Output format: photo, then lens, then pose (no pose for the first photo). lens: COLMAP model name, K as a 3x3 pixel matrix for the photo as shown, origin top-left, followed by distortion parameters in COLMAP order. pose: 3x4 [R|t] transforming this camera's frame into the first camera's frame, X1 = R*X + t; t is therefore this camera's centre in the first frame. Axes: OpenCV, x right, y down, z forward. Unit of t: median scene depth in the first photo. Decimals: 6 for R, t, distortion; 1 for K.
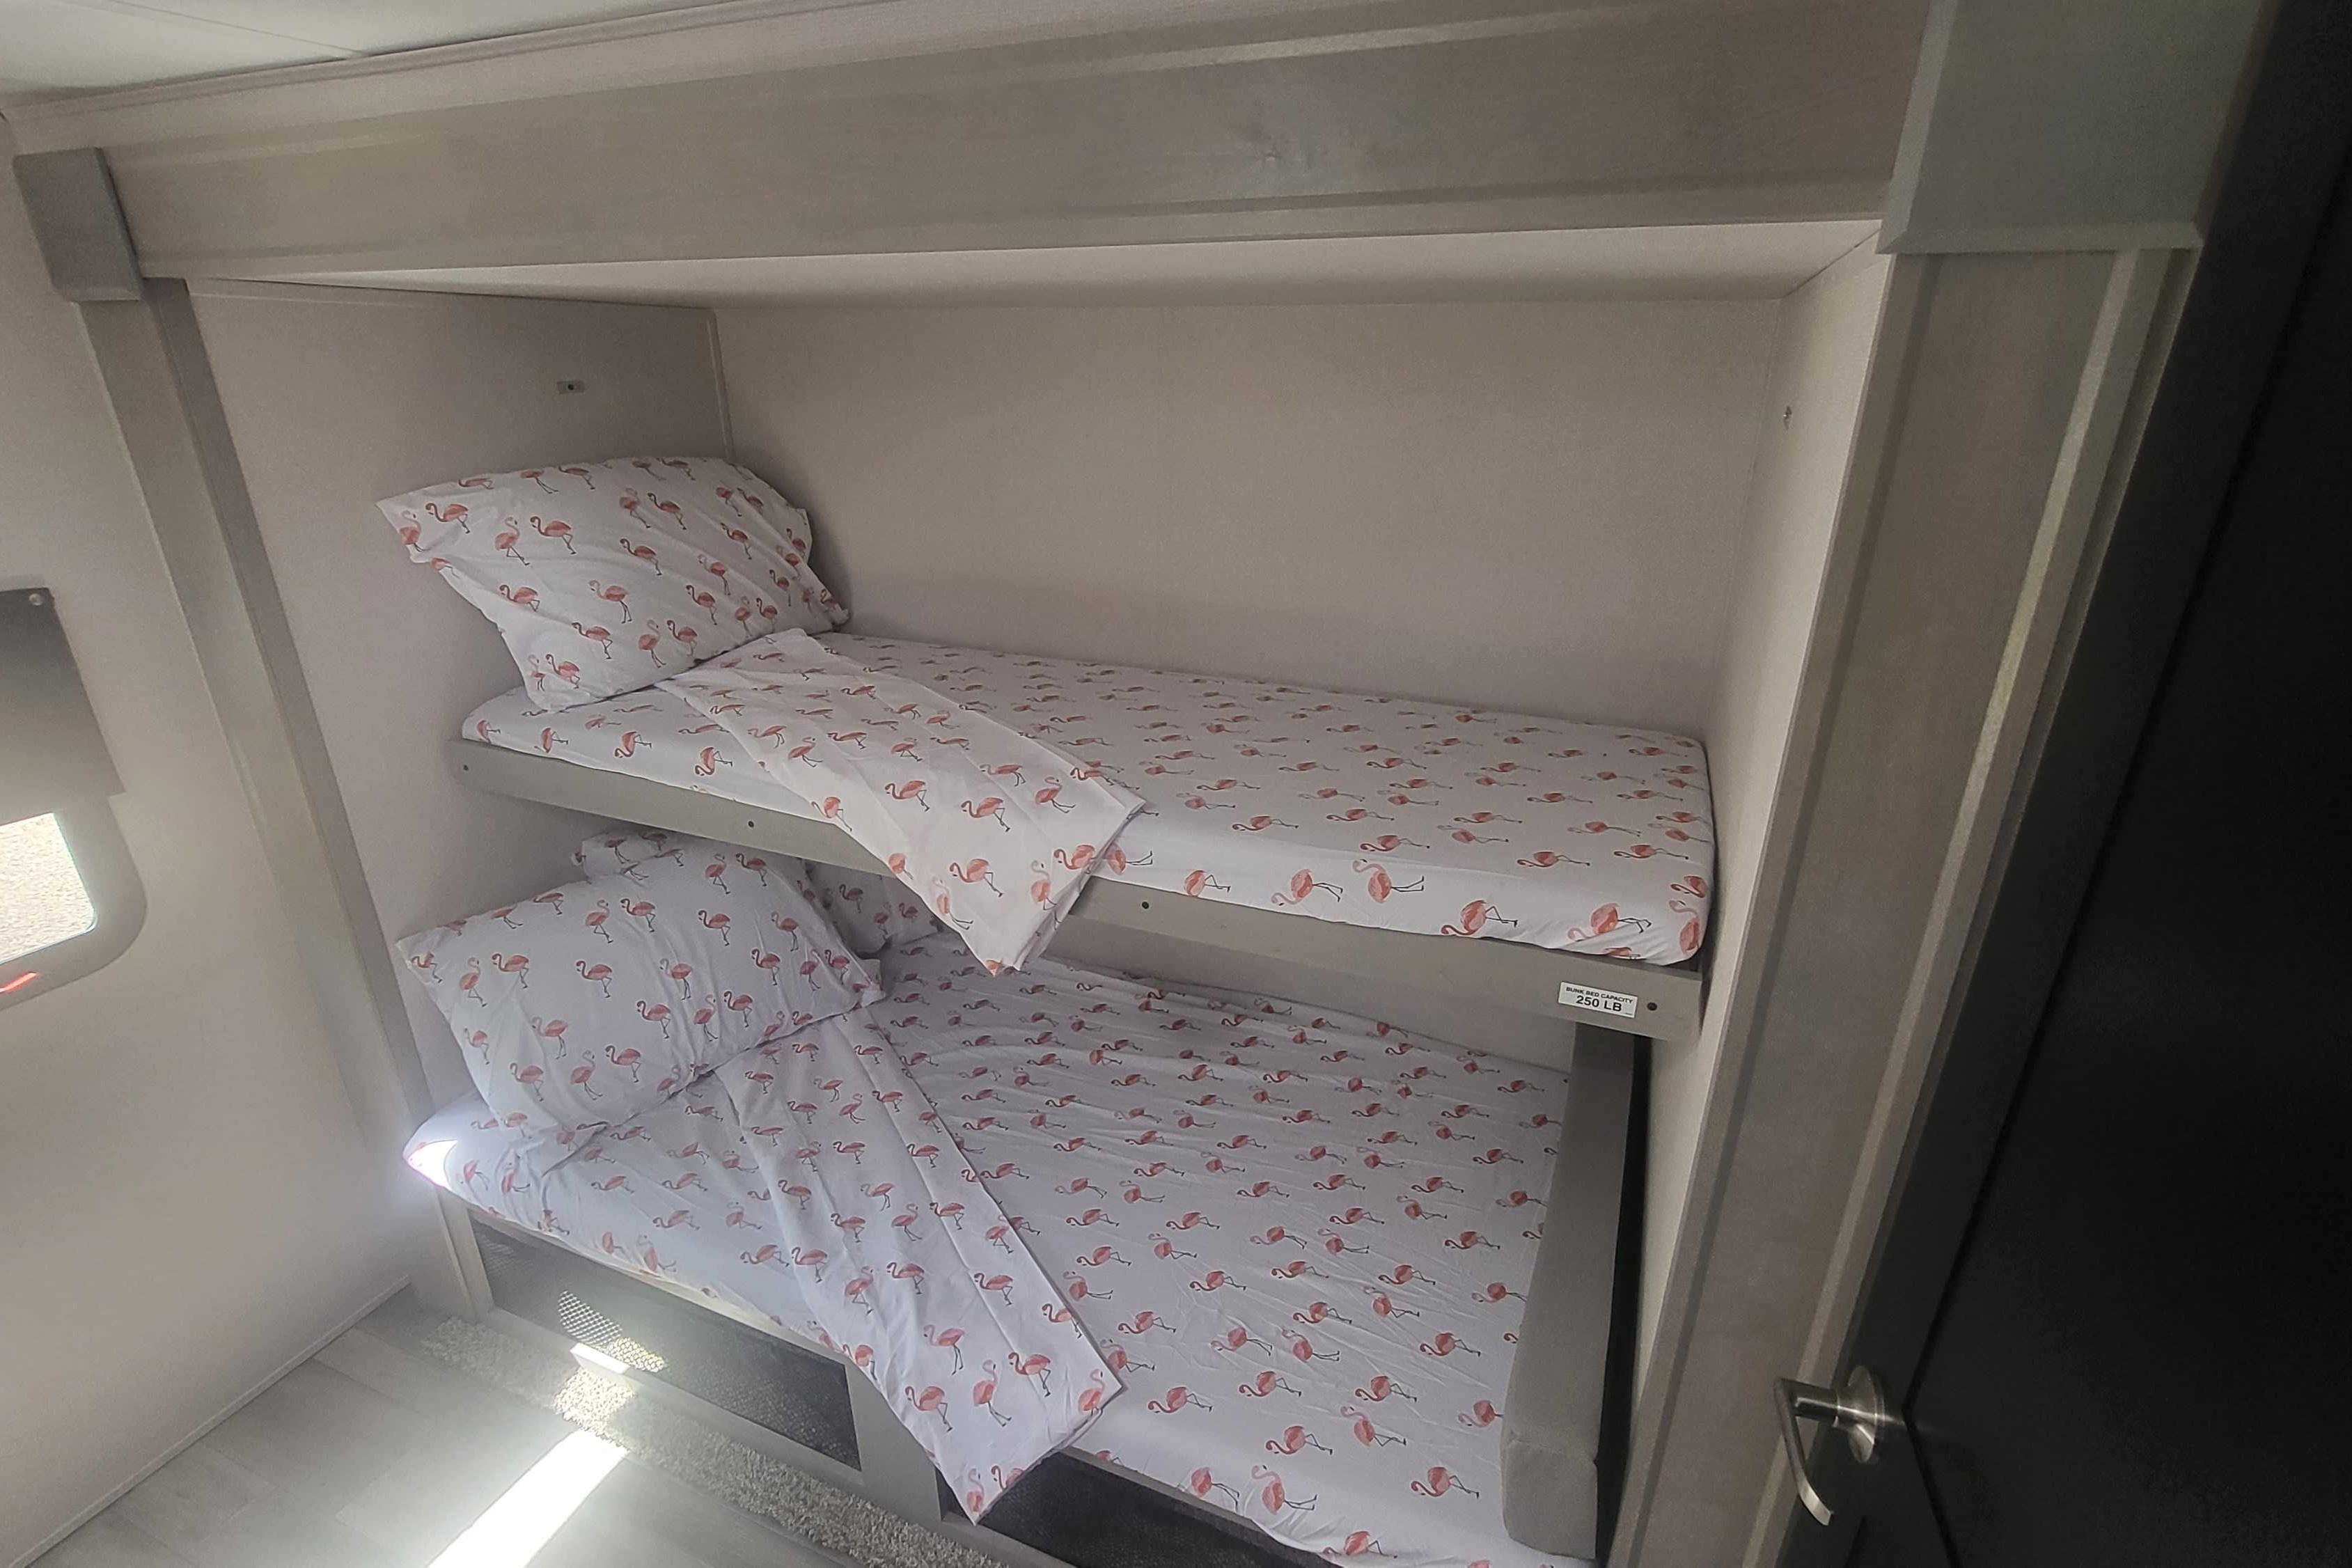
lens RADIAL K [[1097.2, 0, 1176.9], [0, 1097.2, 794.7], [0, 0, 1]] dist [-0.001764, -0.001572]
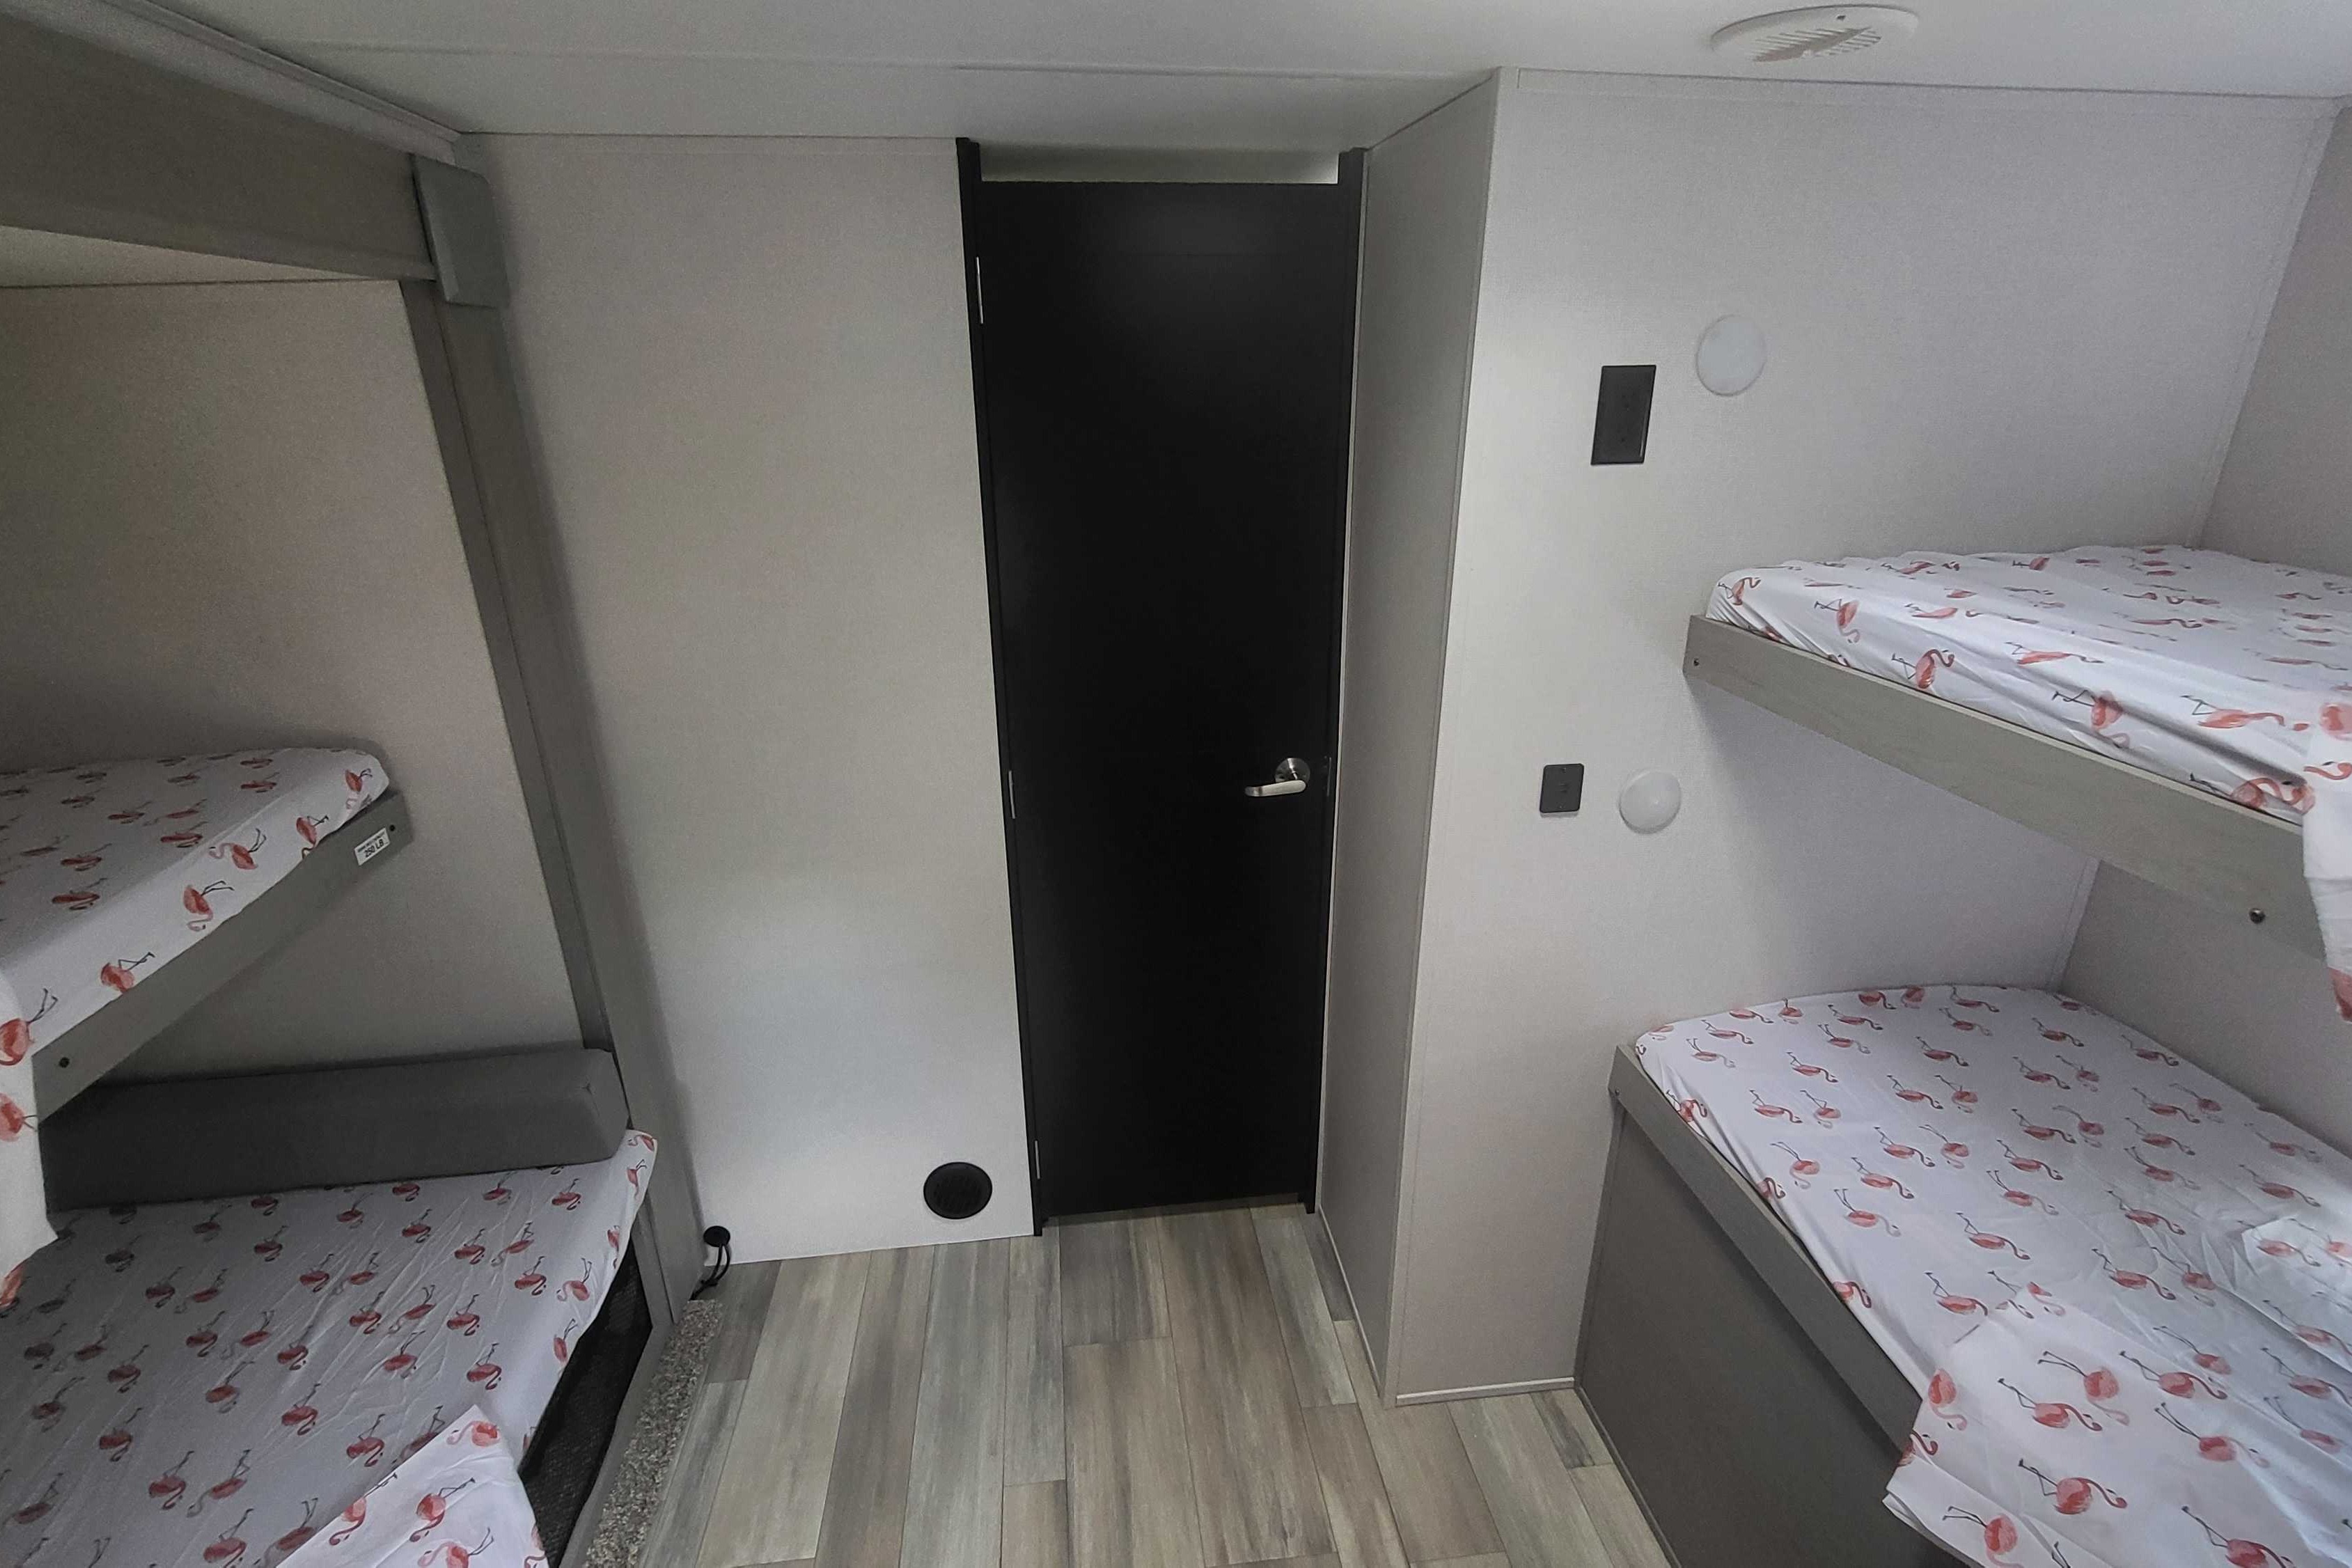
lens RADIAL K [[1097.2, 0, 1183.1], [0, 1097.2, 781.4], [0, 0, 1]] dist [-0.001764, -0.001572]
pose [[-0.499889, -0.300862, 0.812153, -0.886968], [0.332237, 0.799372, 0.500623, -0.162100], [-0.799831, 0.520083, -0.299640, 0.449582]]
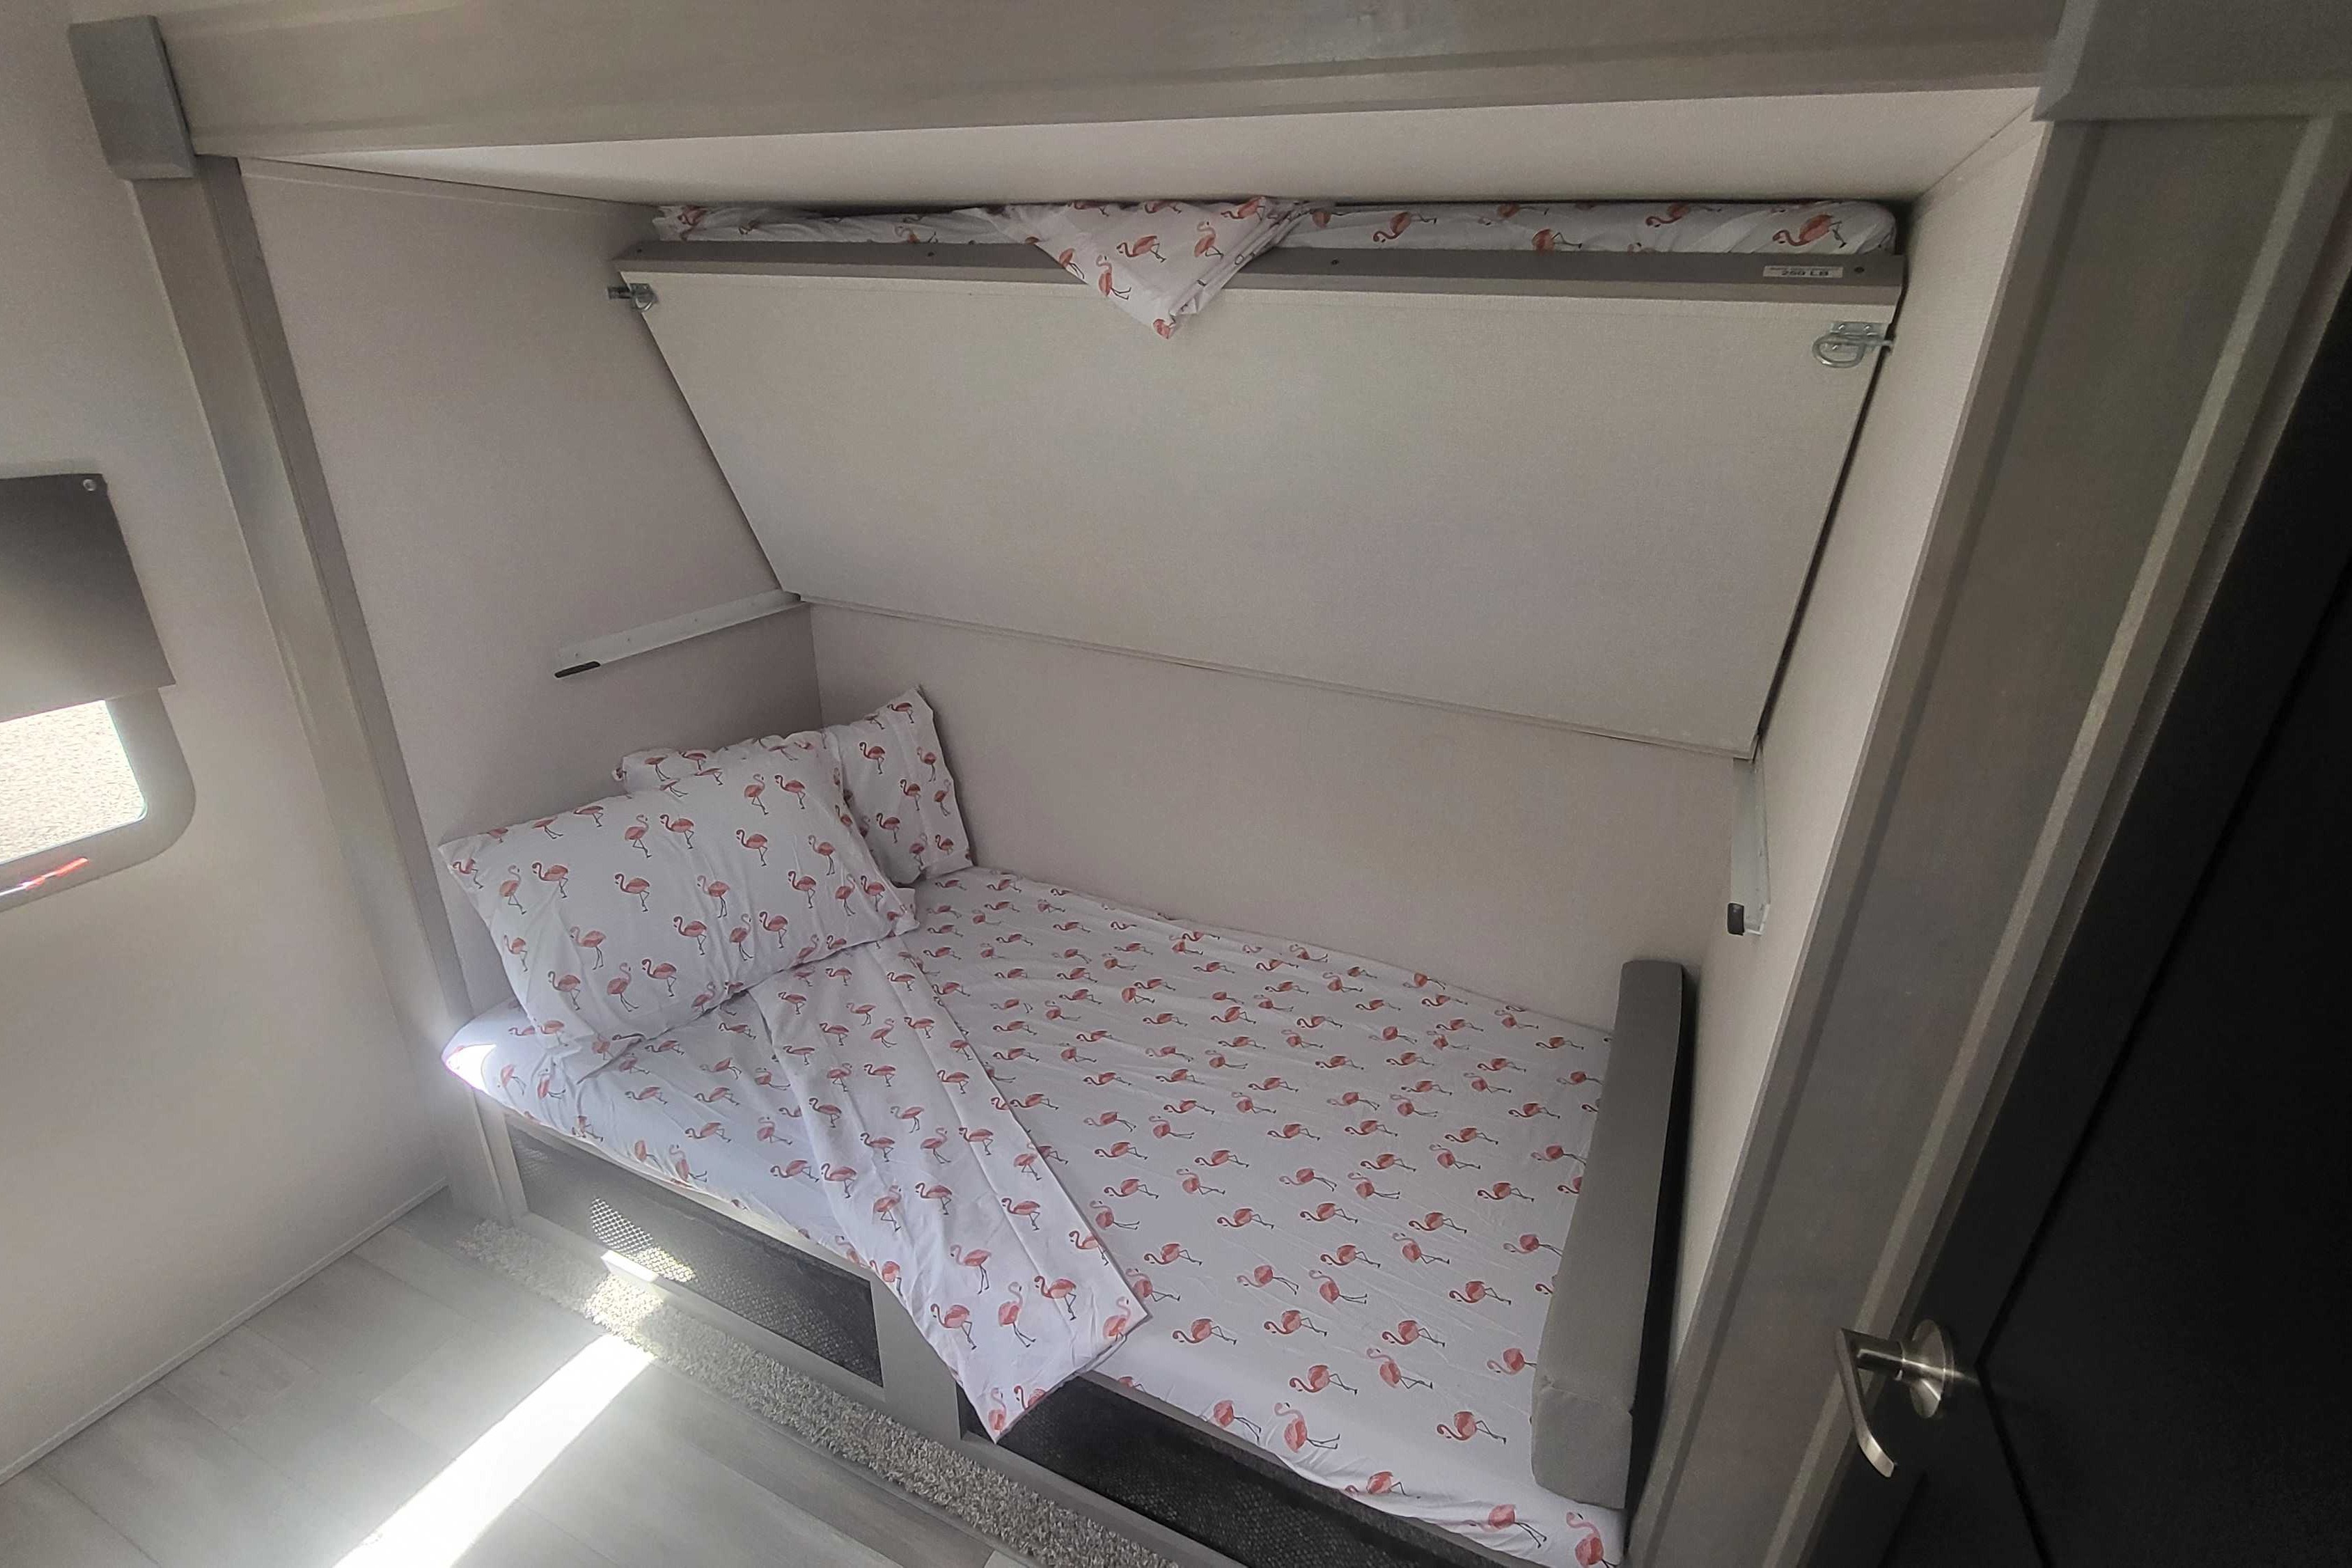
lens RADIAL K [[1097.2, 0, 1176.0], [0, 1097.2, 795.6], [0, 0, 1]] dist [-0.001764, -0.001572]
pose [[0.998818, 0.039327, -0.028567, -0.012709], [-0.038319, 0.998653, 0.034985, 0.030412], [0.029904, -0.033848, 0.998979, 0.021825]]
